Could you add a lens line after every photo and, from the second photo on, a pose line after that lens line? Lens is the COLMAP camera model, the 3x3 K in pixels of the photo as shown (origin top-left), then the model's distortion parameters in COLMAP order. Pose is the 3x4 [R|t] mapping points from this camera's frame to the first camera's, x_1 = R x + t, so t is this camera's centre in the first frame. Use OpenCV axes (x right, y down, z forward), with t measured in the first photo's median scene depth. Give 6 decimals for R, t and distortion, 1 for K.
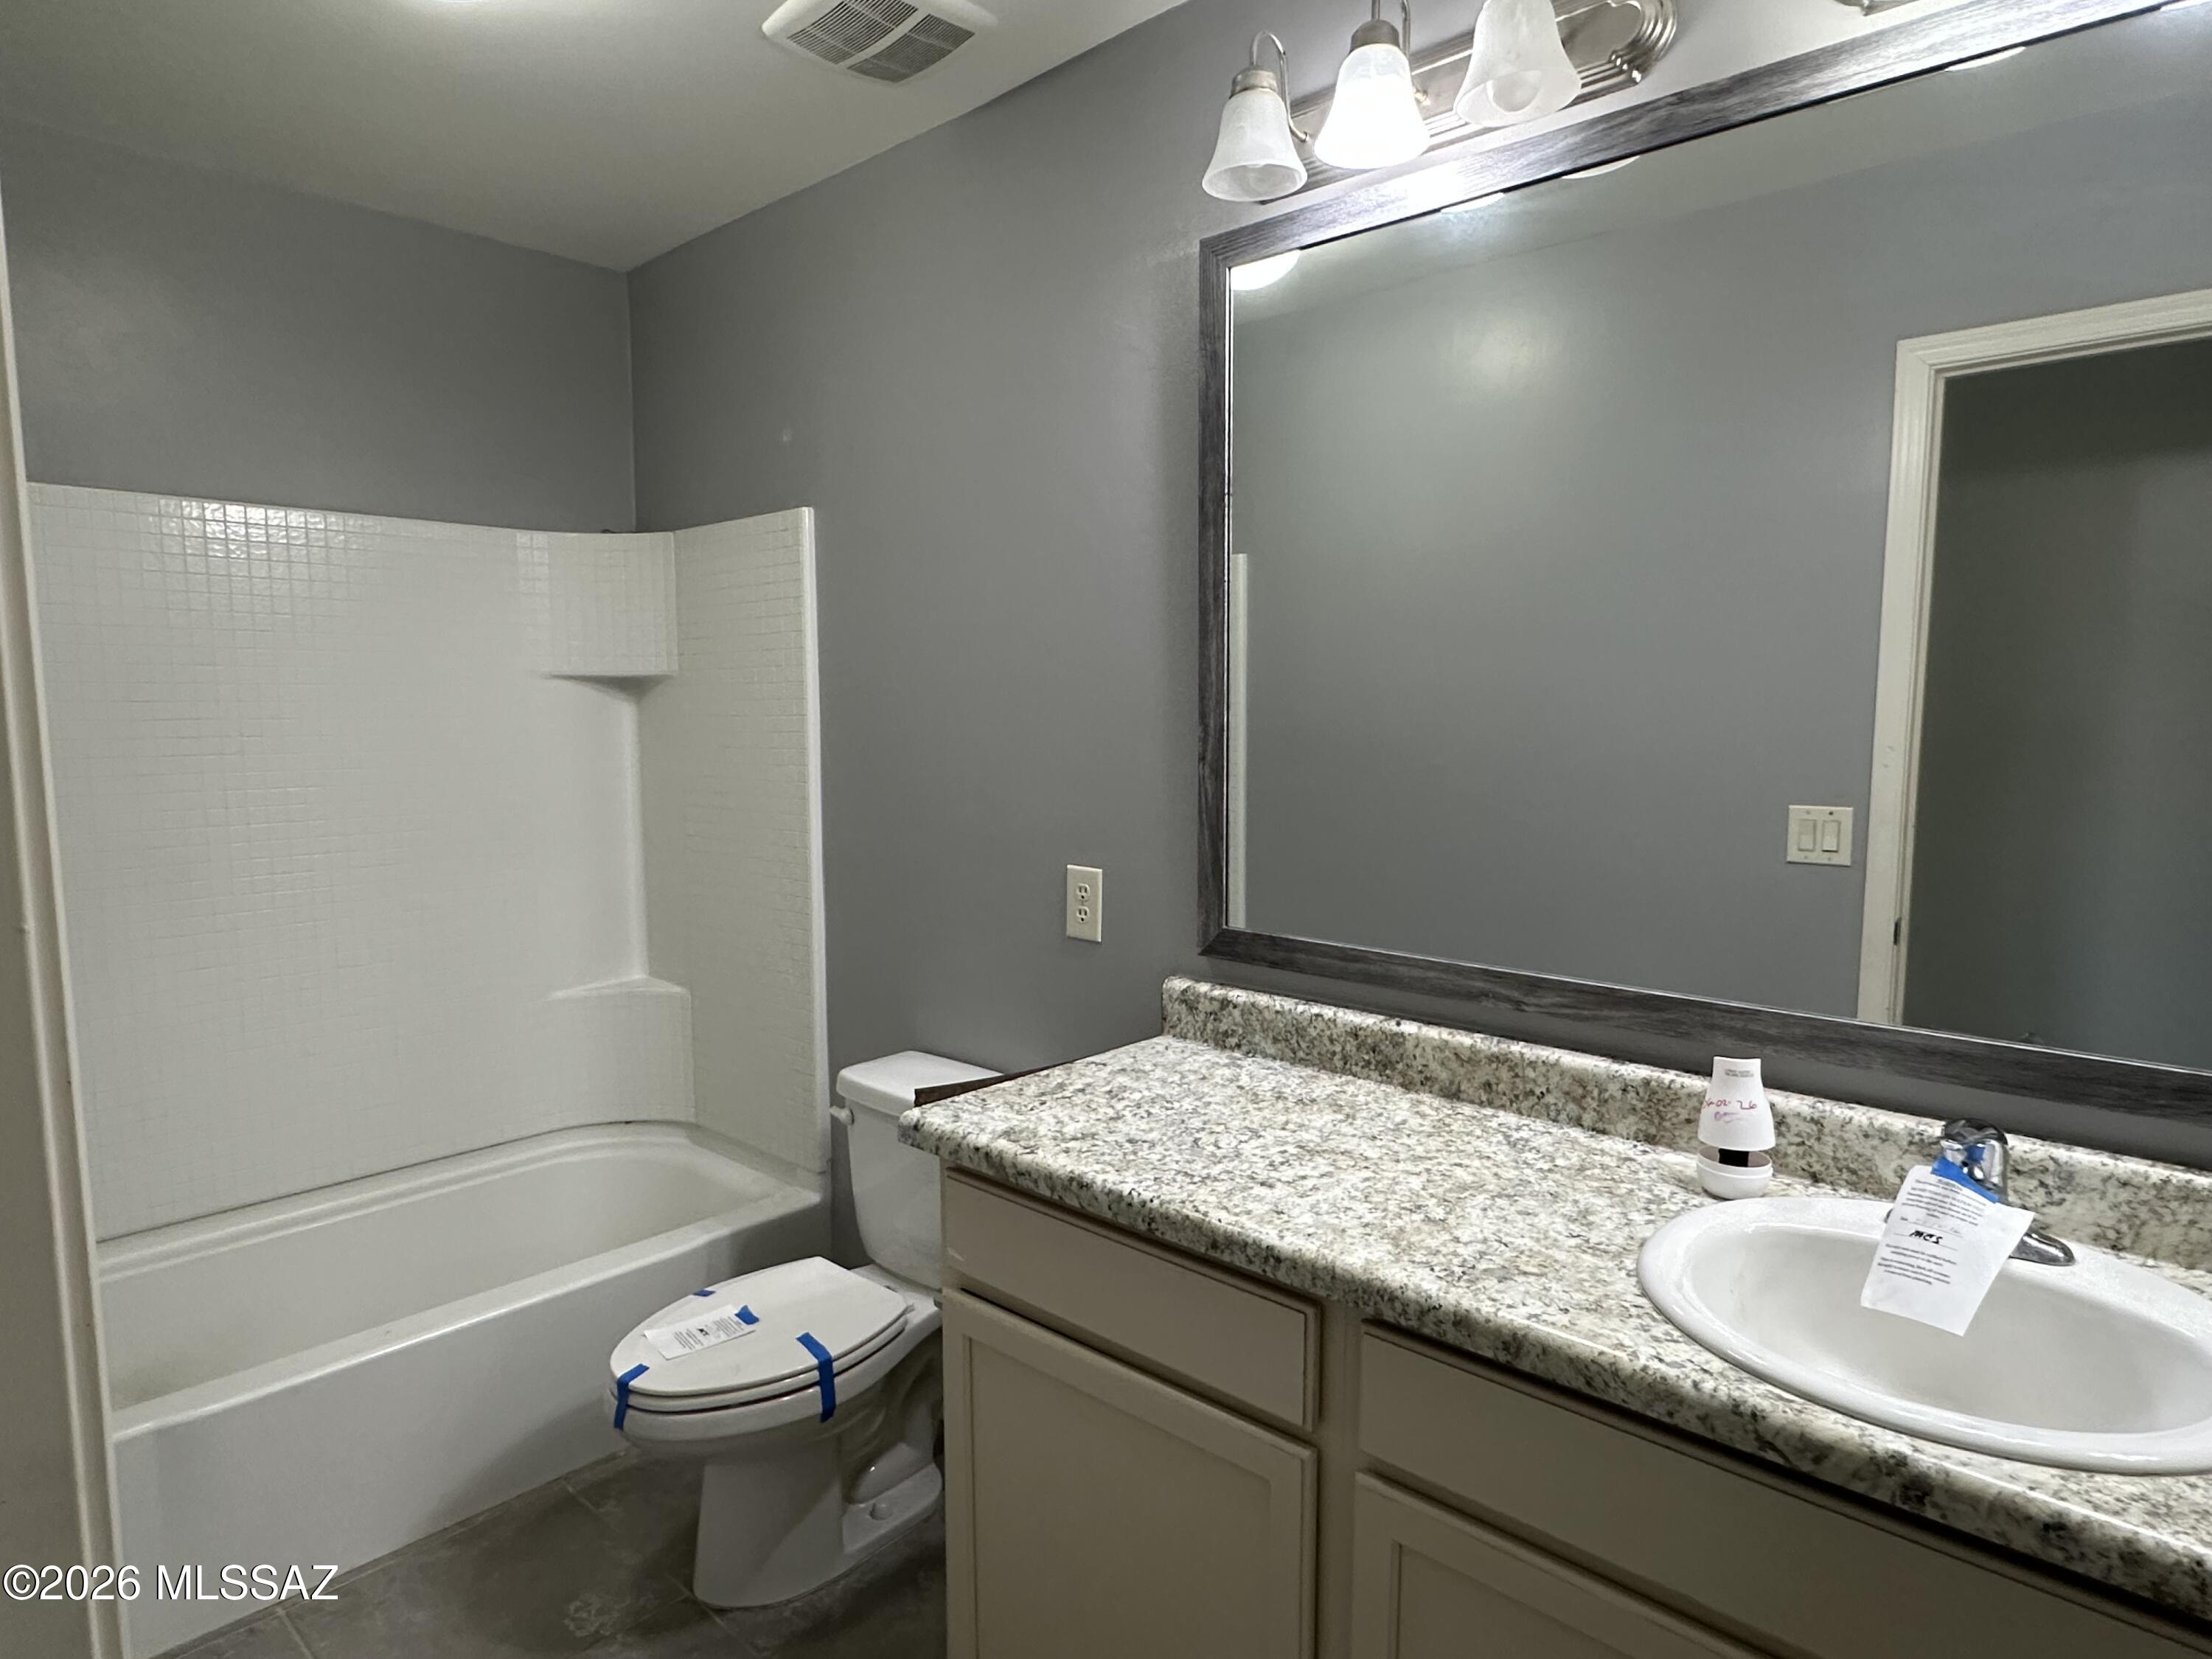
lens RADIAL K [[1287.5, 0, 1101.8], [0, 1287.5, 832.5], [0, 0, 1]] dist [-0.002505, -0.000233]
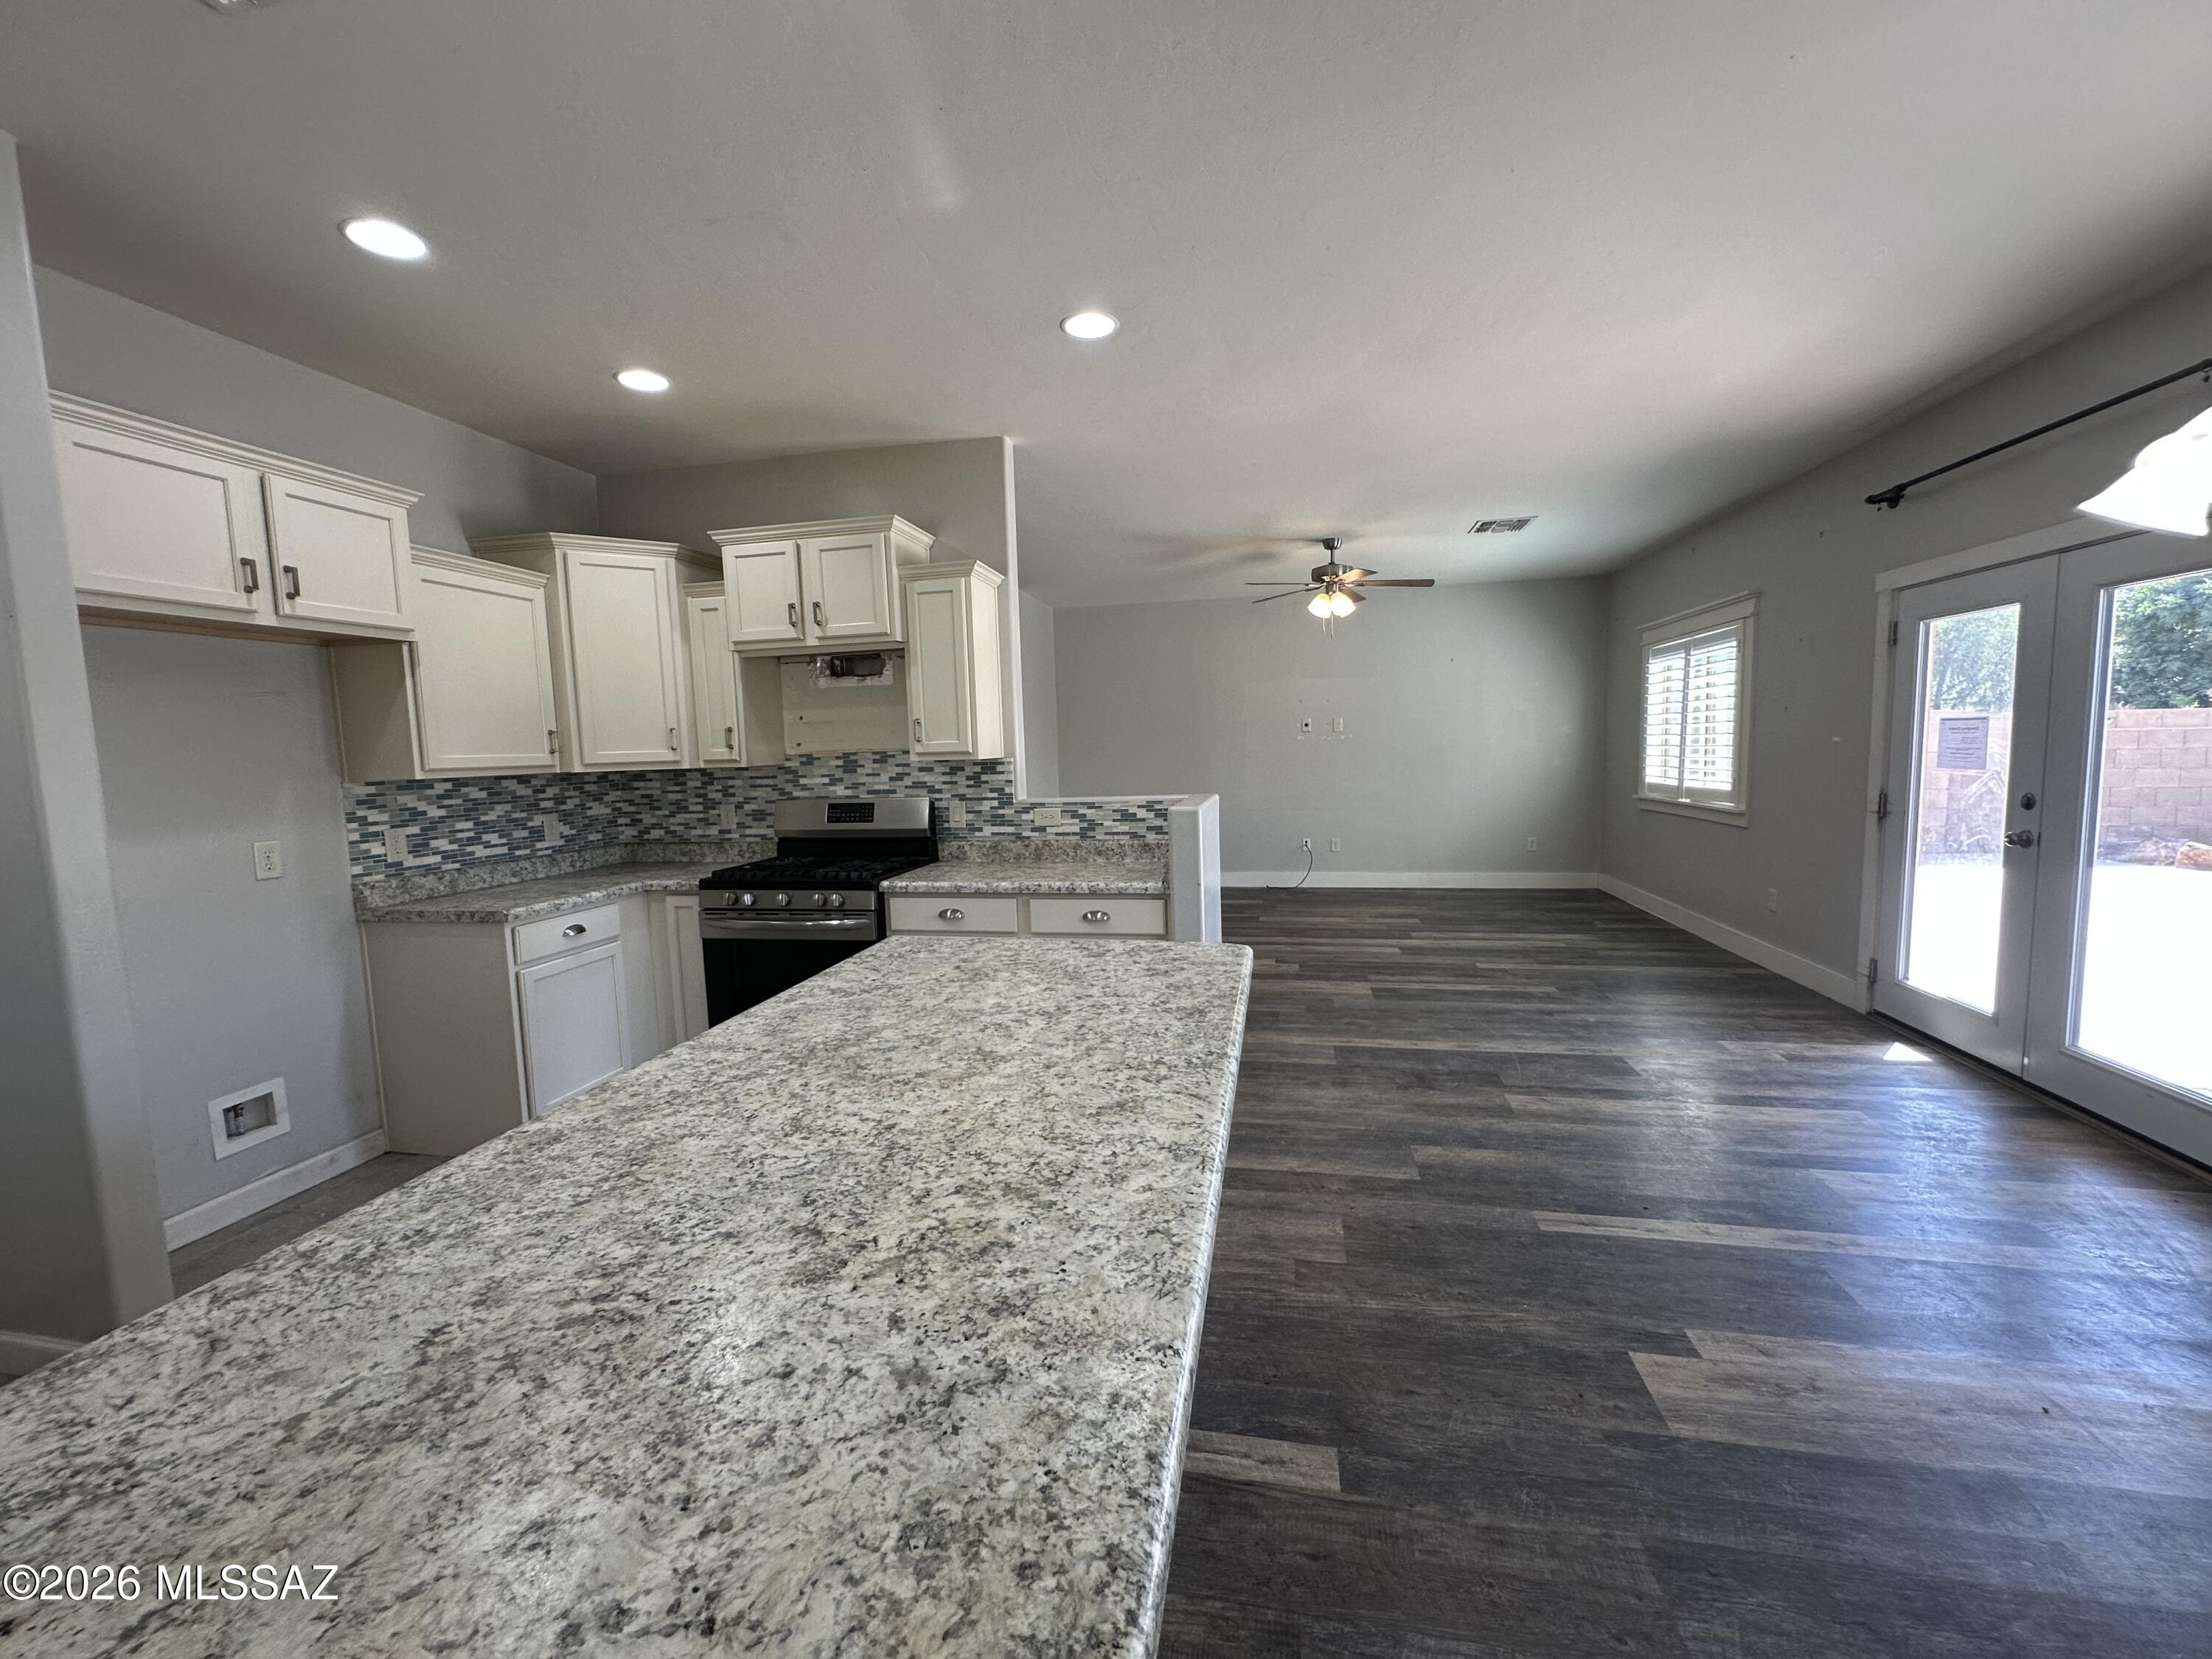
lens RADIAL K [[880.9, 0, 1102.7], [0, 880.9, 820.3], [0, 0, 1]] dist [-0.000731, 0.000839]
pose [[-0.515766, -0.059965, 0.854628, -0.622158], [0.117286, 0.983213, 0.139769, -0.100999], [-0.848663, 0.172324, -0.500075, 1.091024]]
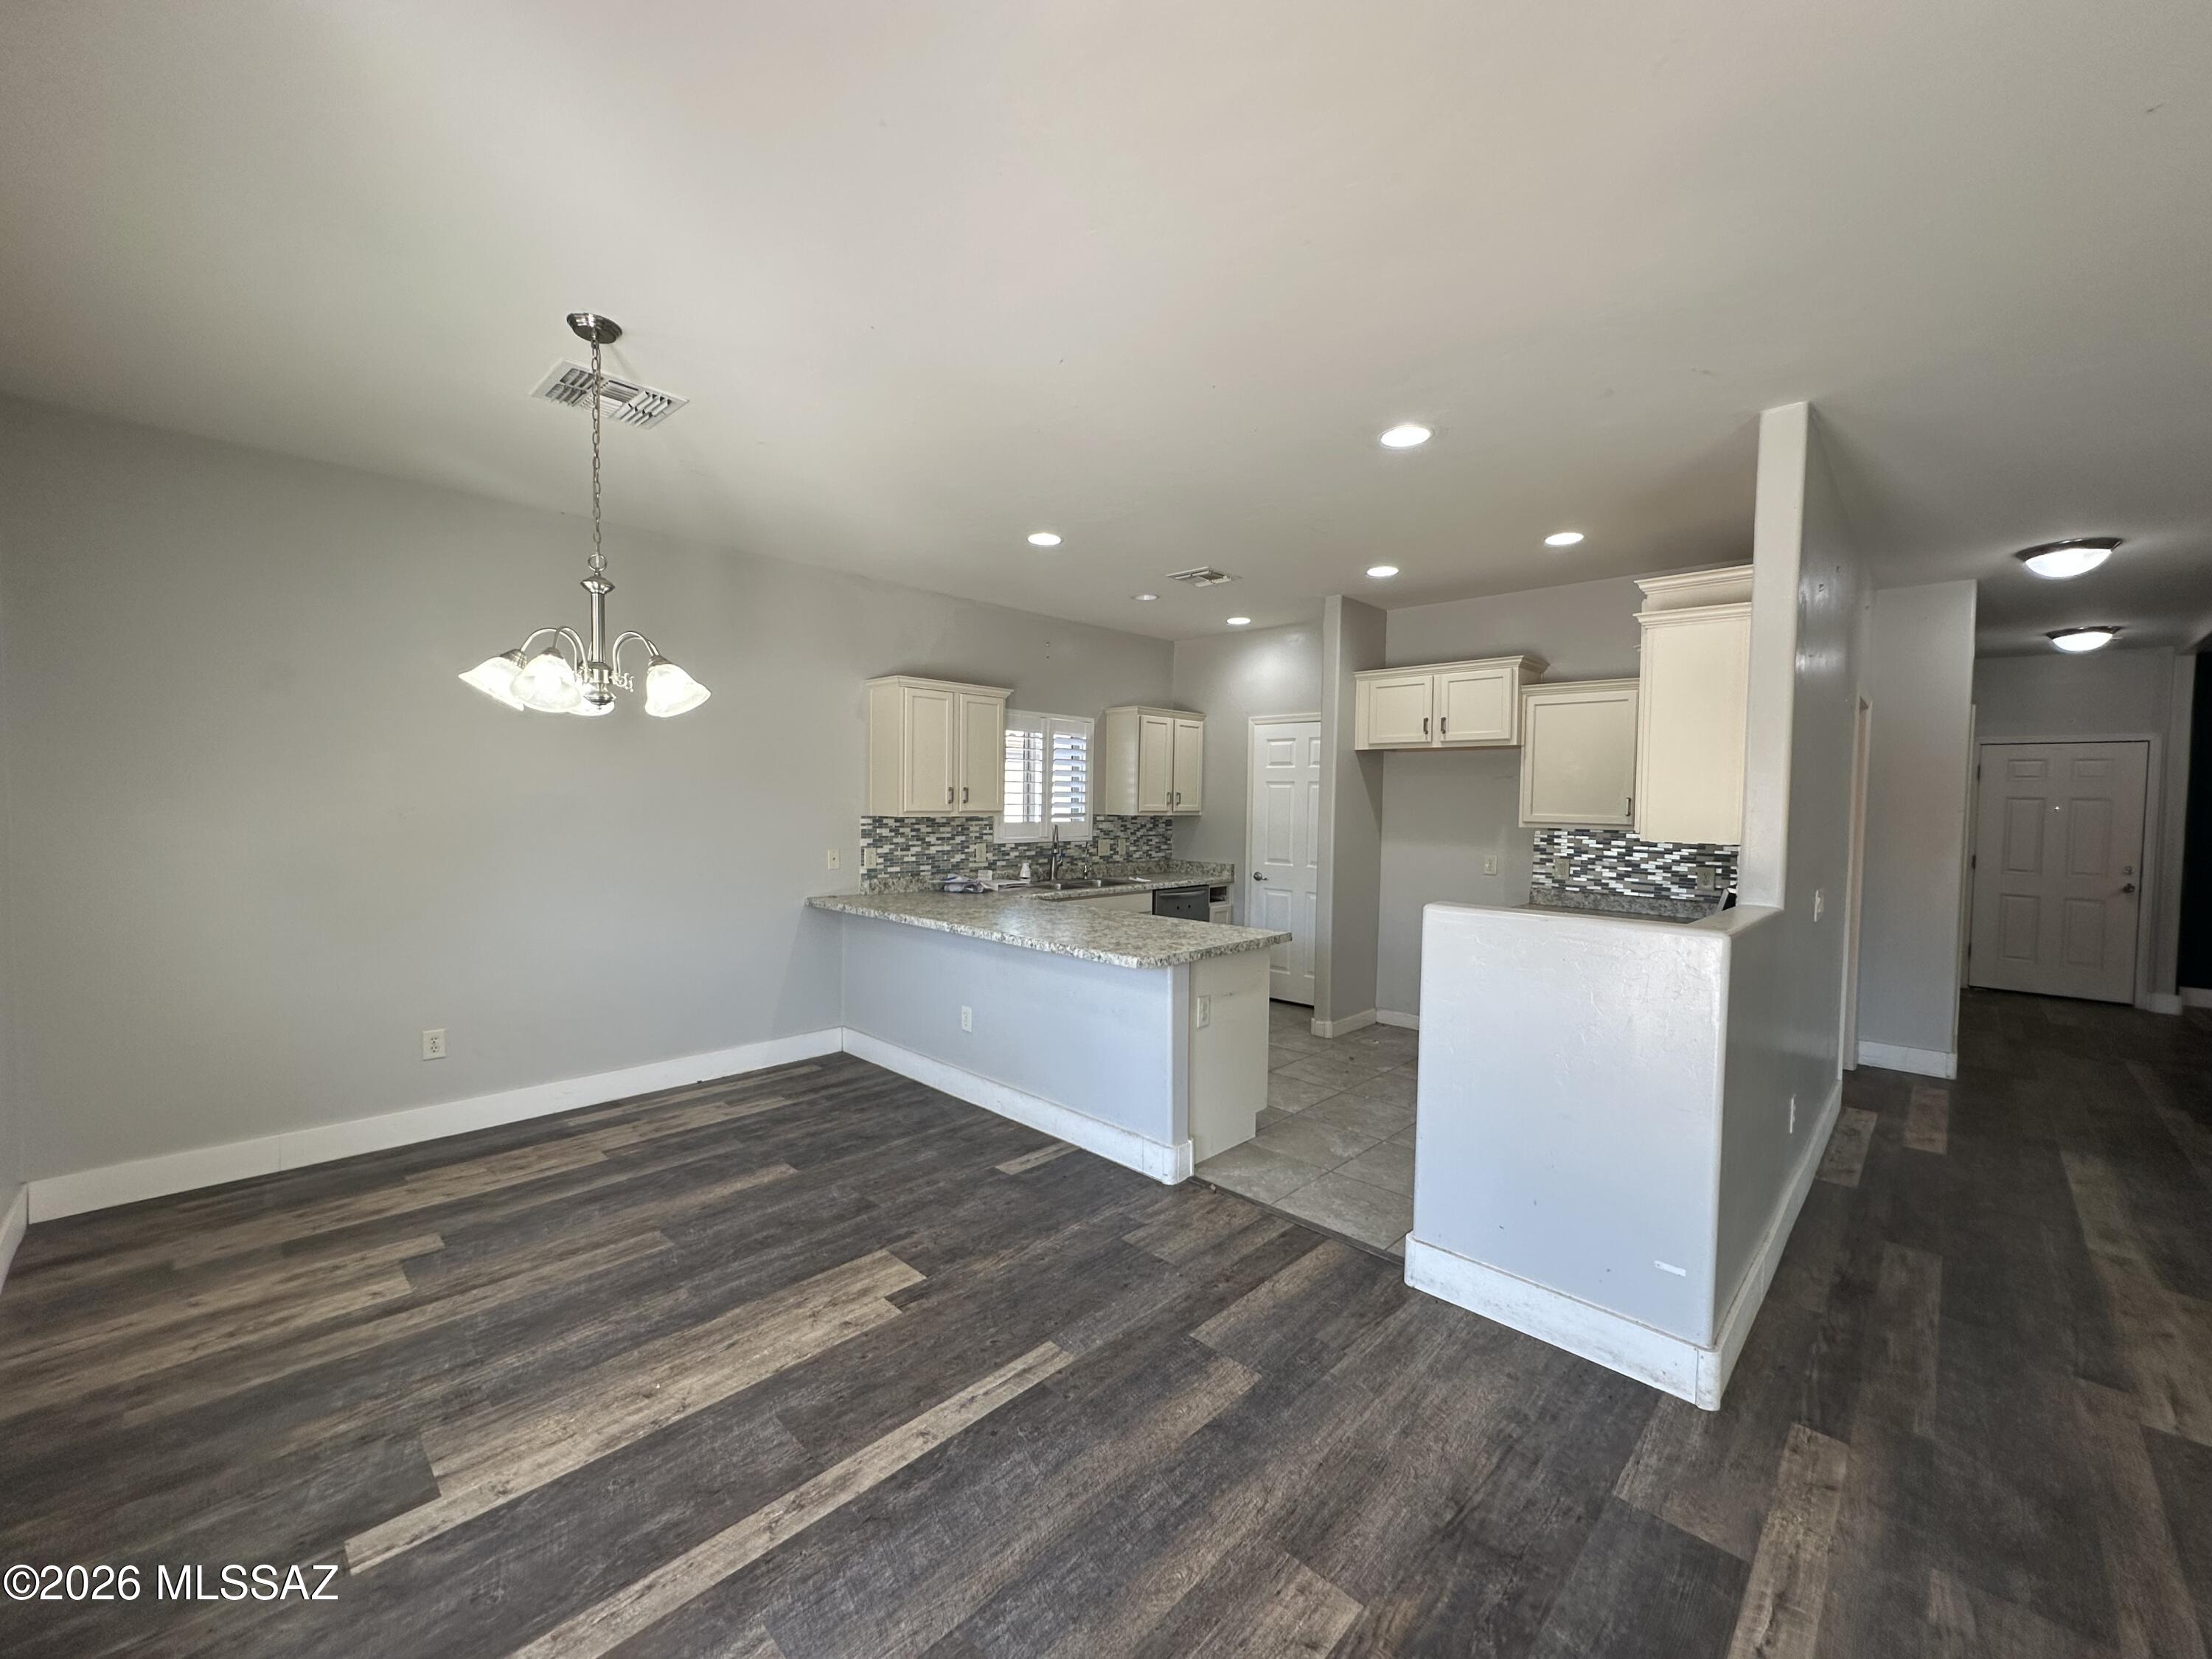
lens RADIAL K [[880.9, 0, 1107.2], [0, 880.9, 833.8], [0, 0, 1]] dist [-0.000731, 0.000839]
pose [[0.999764, 0.012363, -0.017885, 0.409331], [-0.013478, 0.997884, -0.063612, 0.162579], [0.017061, 0.063838, 0.997814, -1.849264]]
